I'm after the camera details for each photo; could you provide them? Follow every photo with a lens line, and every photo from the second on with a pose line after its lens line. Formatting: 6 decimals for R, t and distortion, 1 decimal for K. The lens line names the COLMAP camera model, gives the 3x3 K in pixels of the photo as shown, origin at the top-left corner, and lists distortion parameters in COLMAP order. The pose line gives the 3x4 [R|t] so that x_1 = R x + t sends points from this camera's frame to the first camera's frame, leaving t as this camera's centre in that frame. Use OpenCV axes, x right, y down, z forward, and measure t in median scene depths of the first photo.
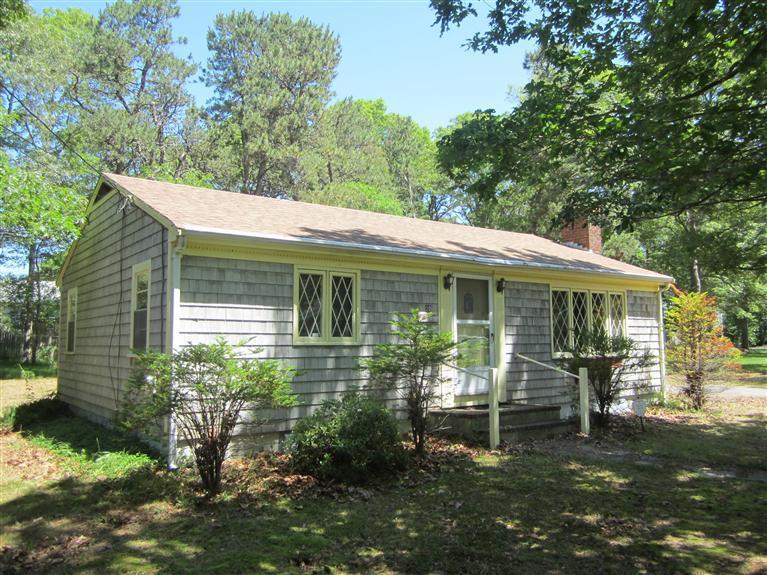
lens RADIAL K [[627.8, 0, 383.5], [0, 627.8, 287.5], [0, 0, 1]] dist [-0.050583, 0.004480]
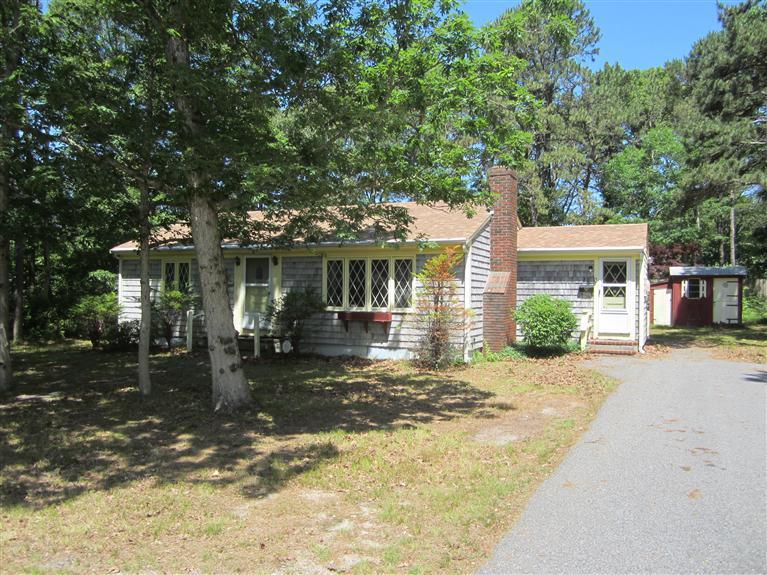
lens RADIAL K [[627.8, 0, 383.5], [0, 627.8, 287.5], [0, 0, 1]] dist [-0.050583, 0.004480]
pose [[0.490232, -0.046627, -0.870344, 1.635960], [0.029602, 0.998883, -0.036840, 0.126314], [0.871089, -0.007704, 0.491064, 0.480352]]
